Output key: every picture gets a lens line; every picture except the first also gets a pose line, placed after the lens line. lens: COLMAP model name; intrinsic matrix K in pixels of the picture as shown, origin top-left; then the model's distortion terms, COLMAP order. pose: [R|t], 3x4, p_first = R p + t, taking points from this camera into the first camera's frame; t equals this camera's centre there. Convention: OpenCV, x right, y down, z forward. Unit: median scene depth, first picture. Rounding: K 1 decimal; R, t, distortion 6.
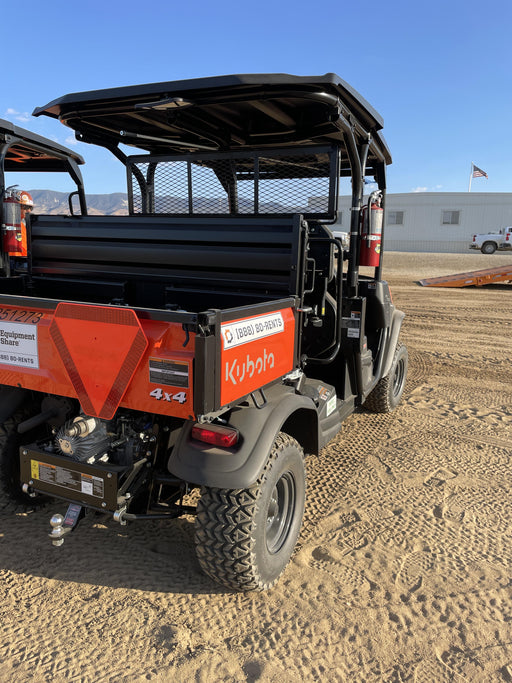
lens RADIAL K [[521.0, 0, 256.0], [0, 521.0, 341.5], [0, 0, 1]] dist [-0.001799, 0.002757]
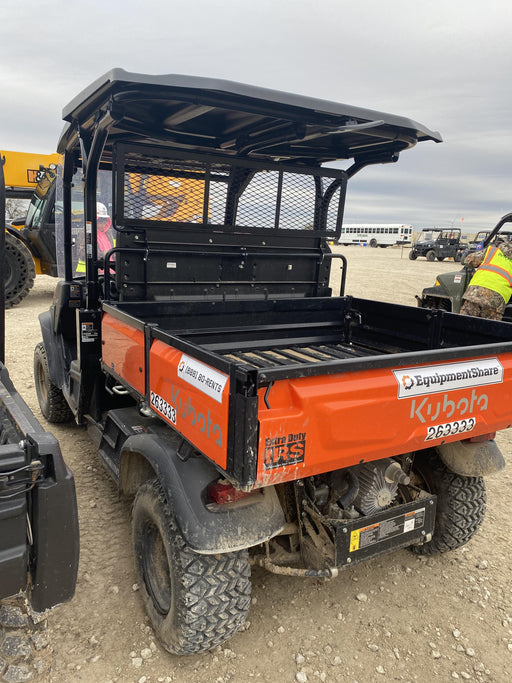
lens RADIAL K [[521.0, 0, 256.0], [0, 521.0, 341.5], [0, 0, 1]] dist [-0.001799, 0.002757]
pose [[0.558282, -0.164073, 0.813266, -0.953356], [0.123685, 0.985755, 0.113966, -0.160206], [-0.820380, 0.036964, 0.570623, 0.520048]]
